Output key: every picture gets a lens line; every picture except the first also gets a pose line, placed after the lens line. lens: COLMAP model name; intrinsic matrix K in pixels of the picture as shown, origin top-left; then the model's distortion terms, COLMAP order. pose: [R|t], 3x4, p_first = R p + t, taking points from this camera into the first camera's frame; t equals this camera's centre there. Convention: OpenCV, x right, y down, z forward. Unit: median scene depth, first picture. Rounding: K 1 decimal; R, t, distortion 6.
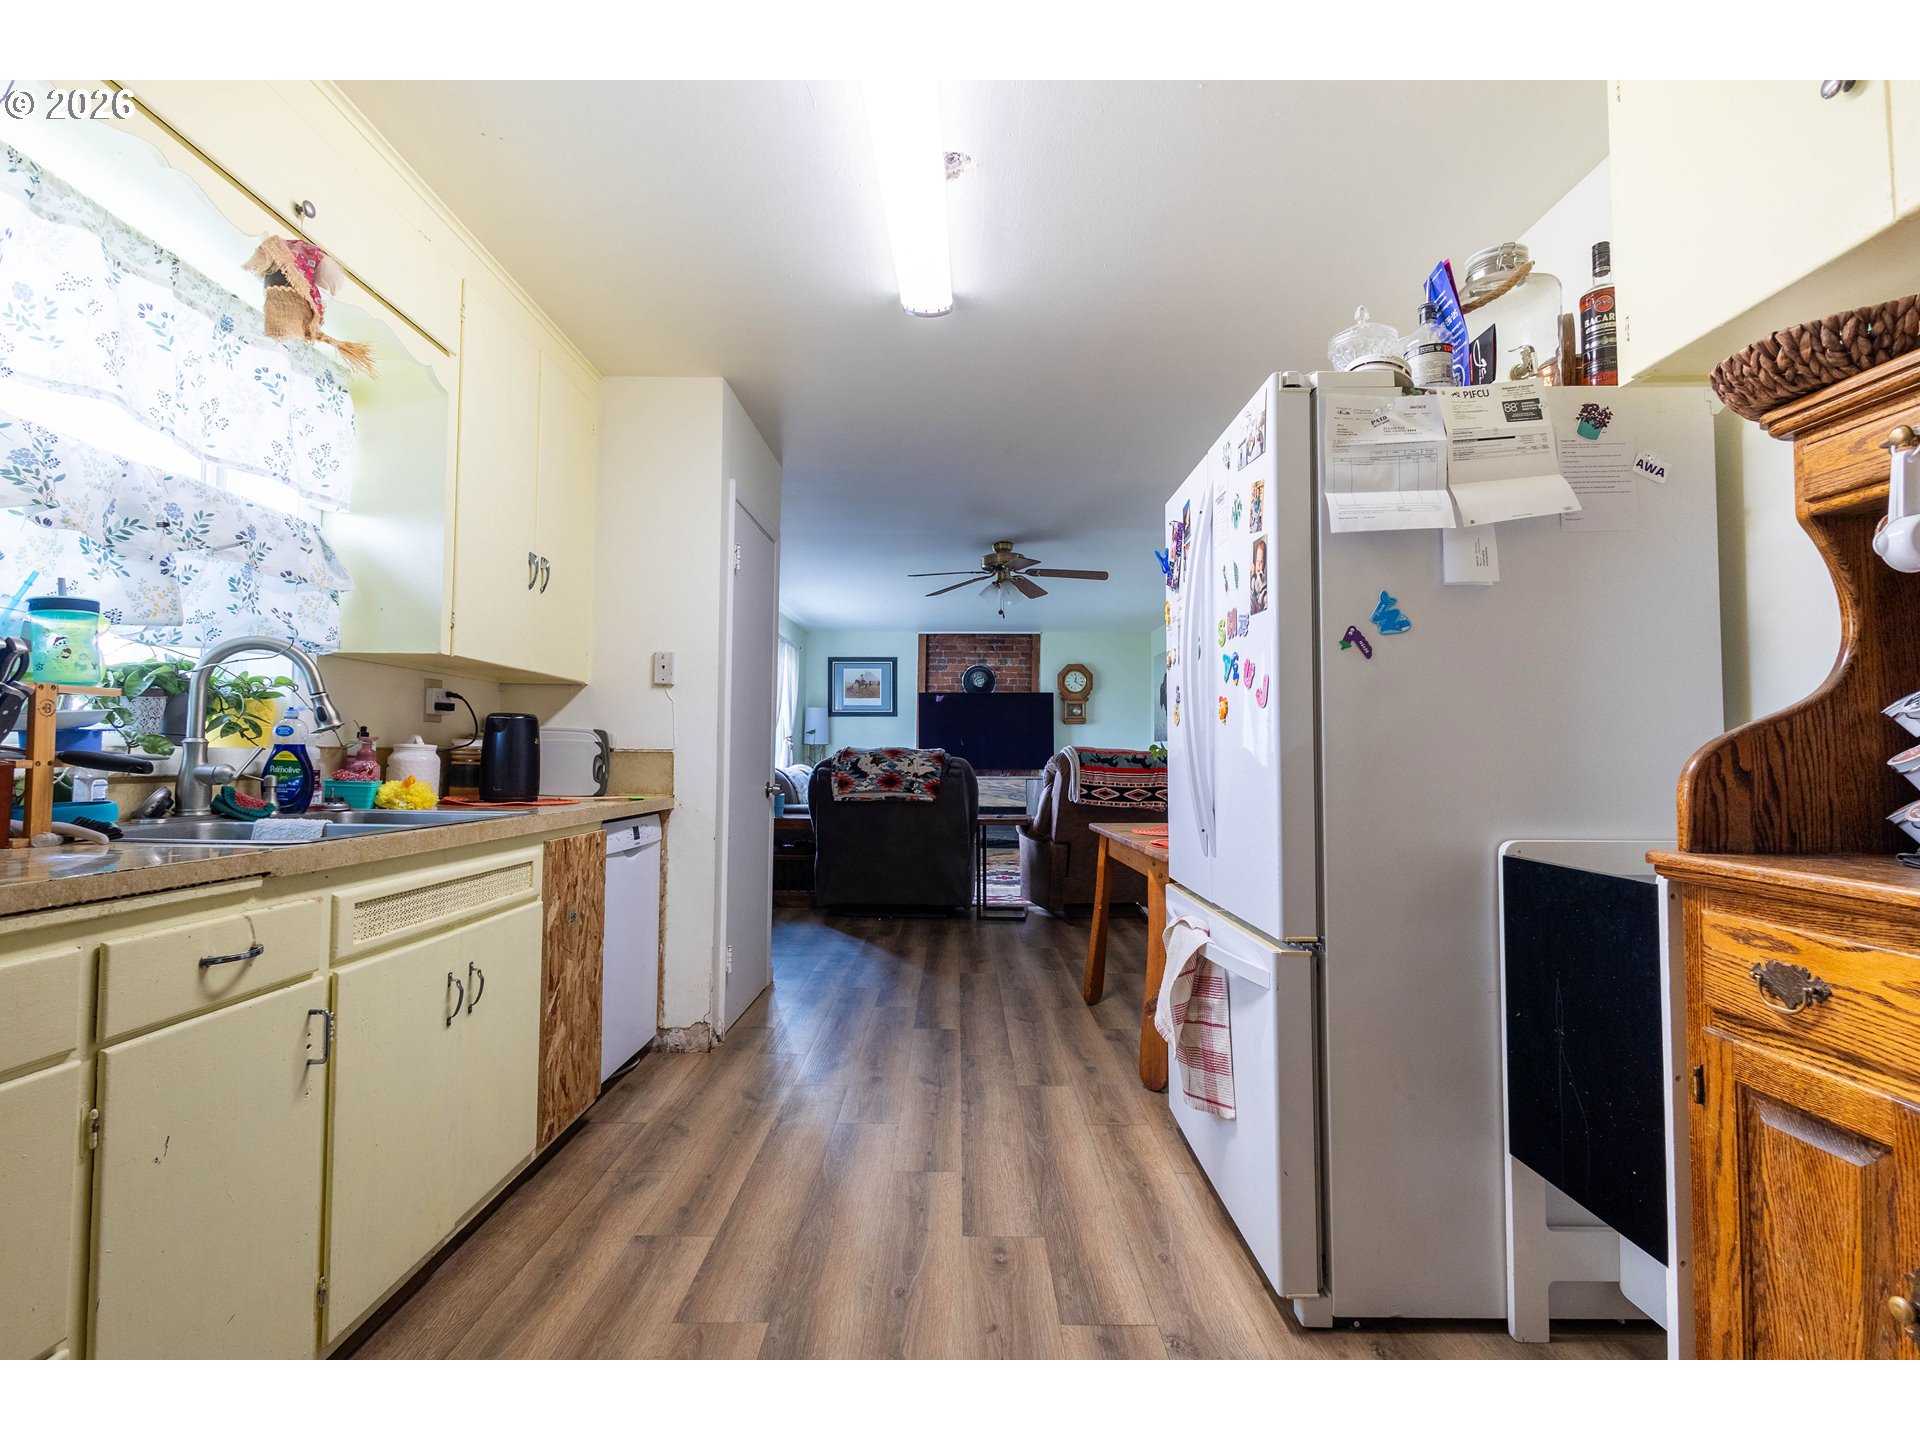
lens RADIAL K [[922.9, 0, 960.0], [0, 922.9, 720.0], [0, 0, 1]] dist [0.037989, -0.009143]
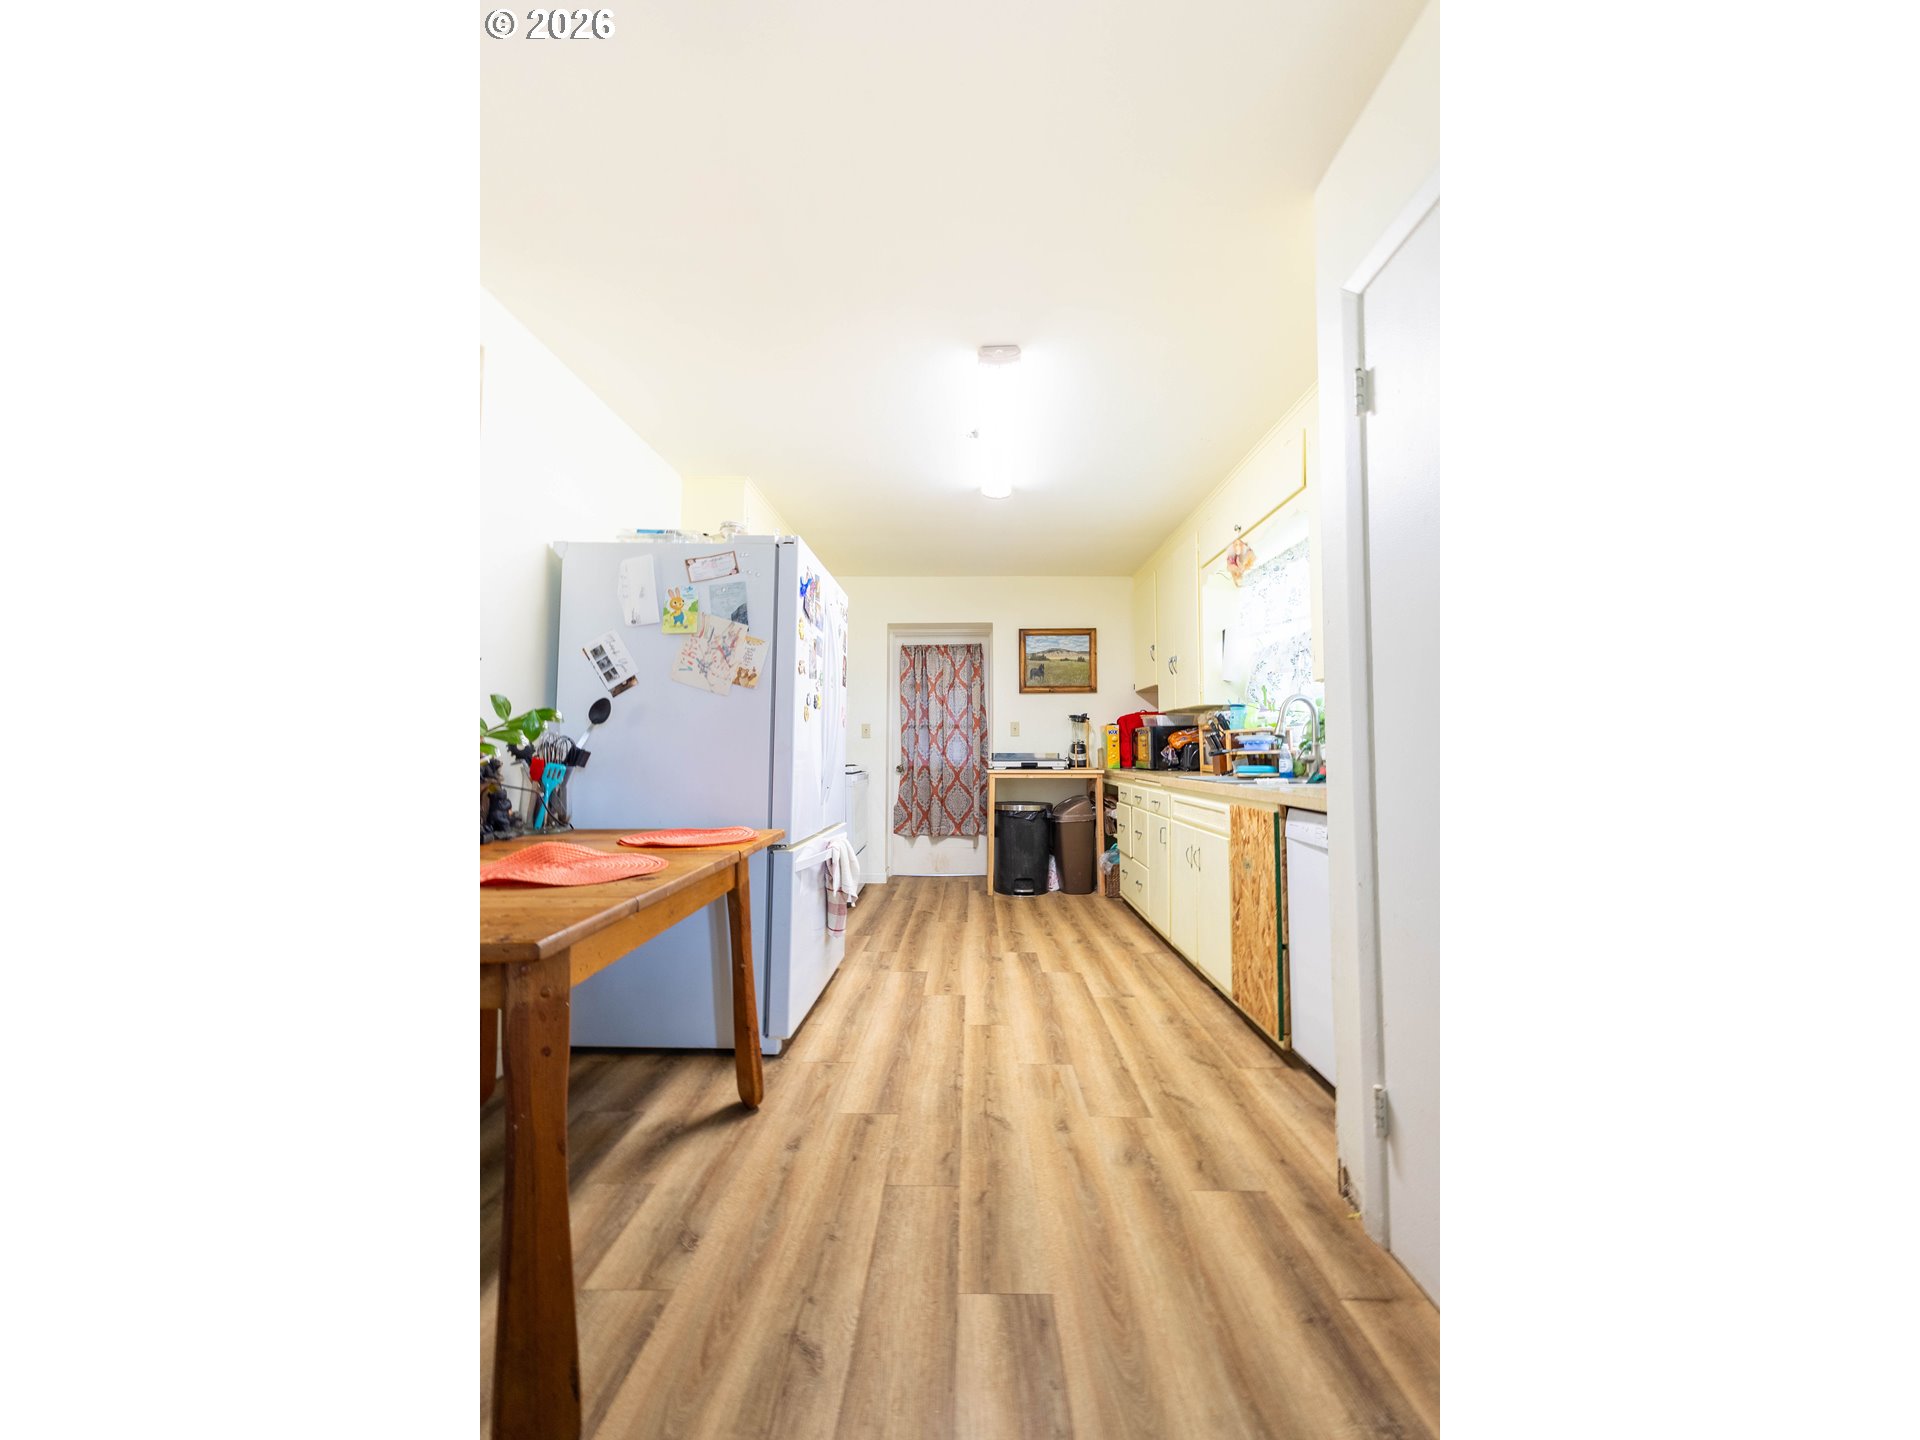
lens RADIAL K [[659.2, 0, 960.0], [0, 659.2, 720.0], [0, 0, 1]] dist [0.000150, 0.000027]
pose [[-0.999729, -0.012082, 0.019909, -0.004485], [-0.013821, 0.995880, -0.089627, 0.074108], [-0.018744, -0.089878, -0.995776, 1.645738]]
